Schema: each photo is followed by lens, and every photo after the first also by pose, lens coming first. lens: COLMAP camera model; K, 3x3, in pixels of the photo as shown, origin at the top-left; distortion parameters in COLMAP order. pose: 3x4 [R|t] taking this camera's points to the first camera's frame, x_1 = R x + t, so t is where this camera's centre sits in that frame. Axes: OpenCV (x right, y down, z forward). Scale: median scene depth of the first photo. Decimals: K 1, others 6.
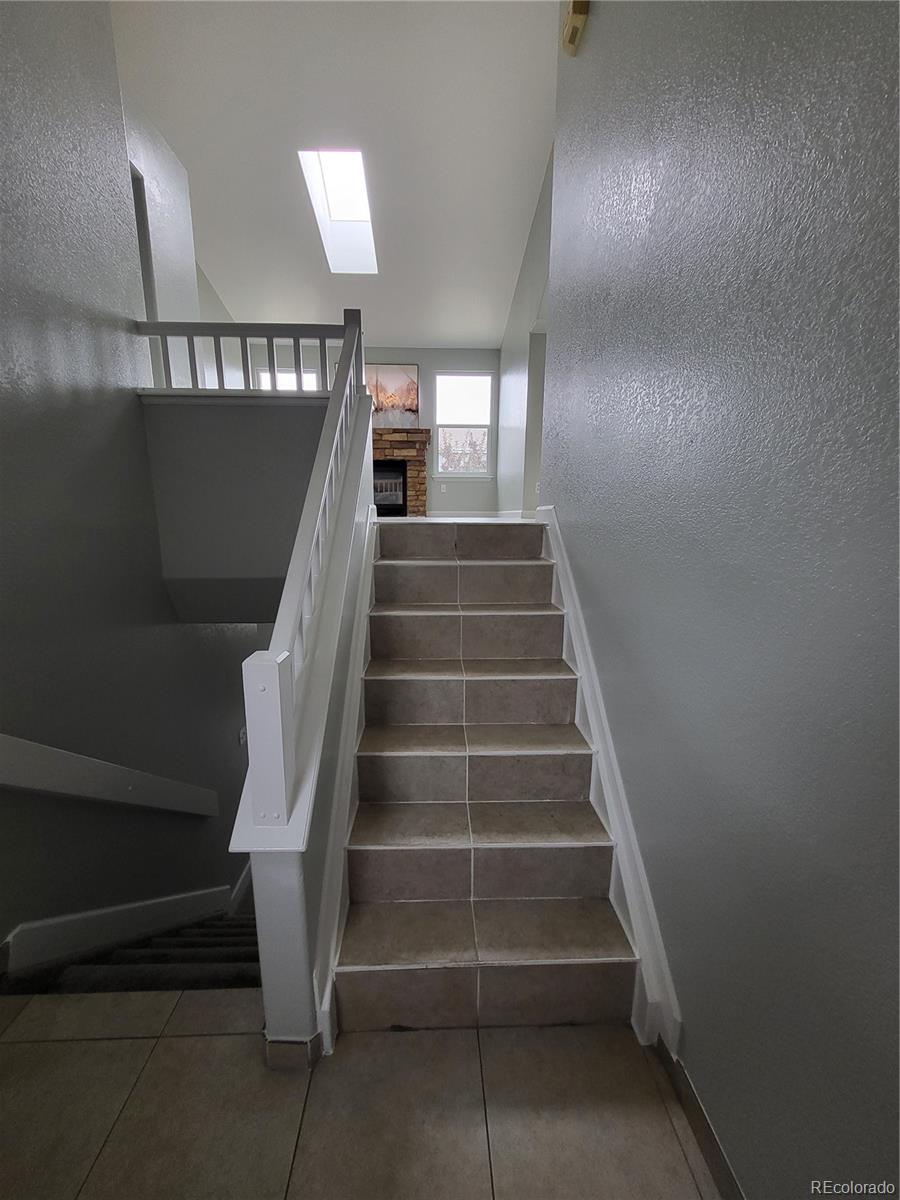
lens RADIAL K [[465.3, 0, 445.8], [0, 465.3, 603.9], [0, 0, 1]] dist [-0.000168, -0.000049]
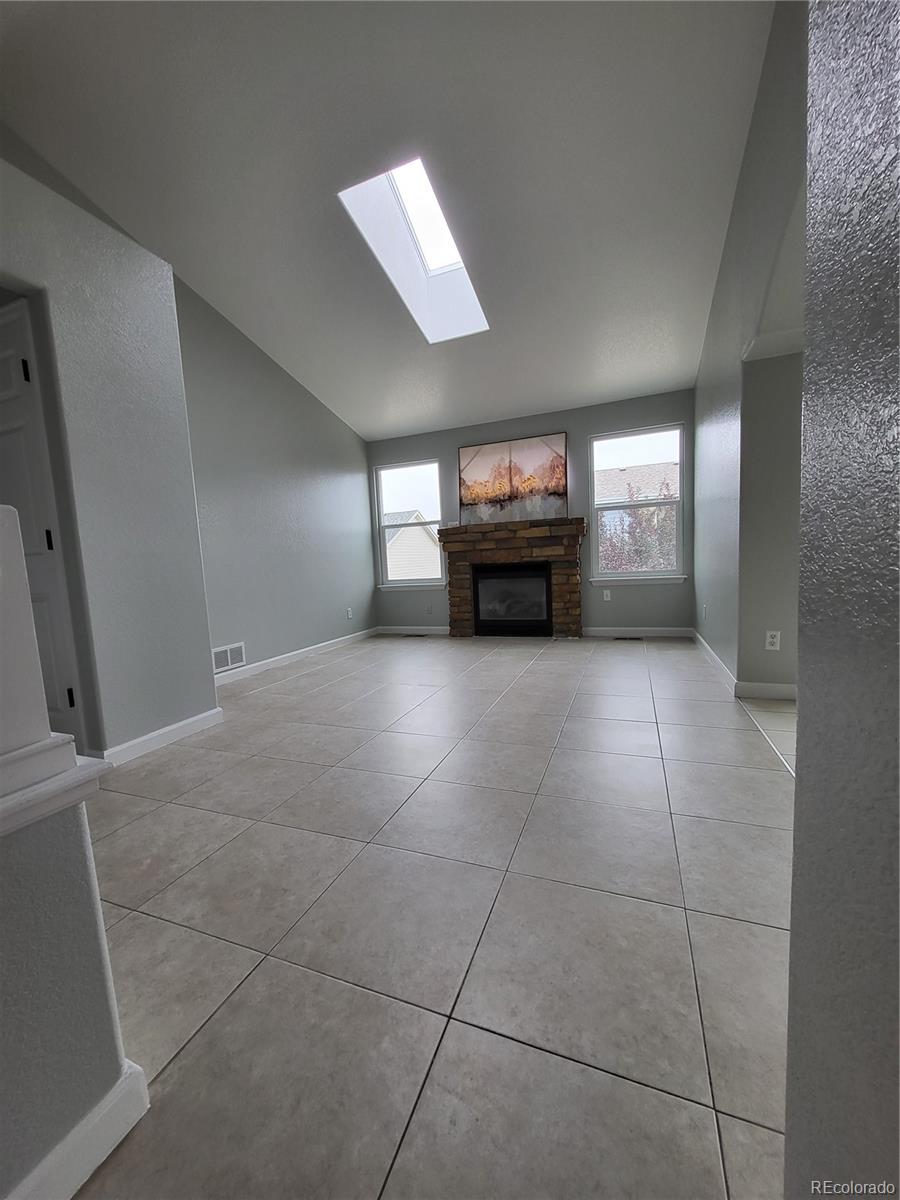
lens RADIAL K [[465.3, 0, 445.3], [0, 465.3, 597.5], [0, 0, 1]] dist [-0.000168, -0.000049]
pose [[0.919499, -0.021908, -0.392482, 0.047602], [-0.019725, 0.994616, -0.101730, -0.176668], [0.392598, 0.101282, 0.914116, 0.281422]]
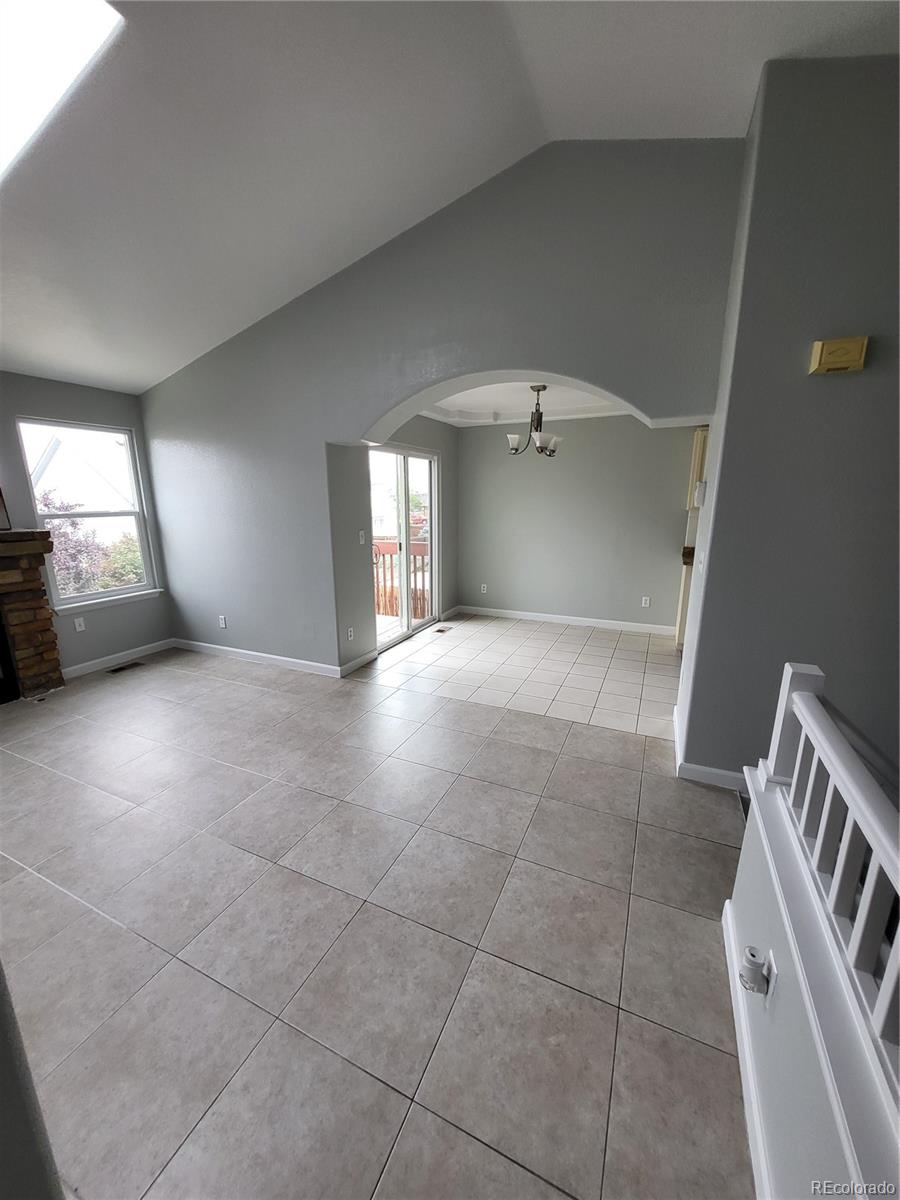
lens RADIAL K [[465.3, 0, 439.5], [0, 465.3, 598.4], [0, 0, 1]] dist [-0.000168, -0.000049]
pose [[0.456427, -0.194408, 0.868263, -0.300530], [0.182267, 0.975573, 0.122621, -0.280027], [-0.870892, 0.102288, 0.480712, 0.361217]]
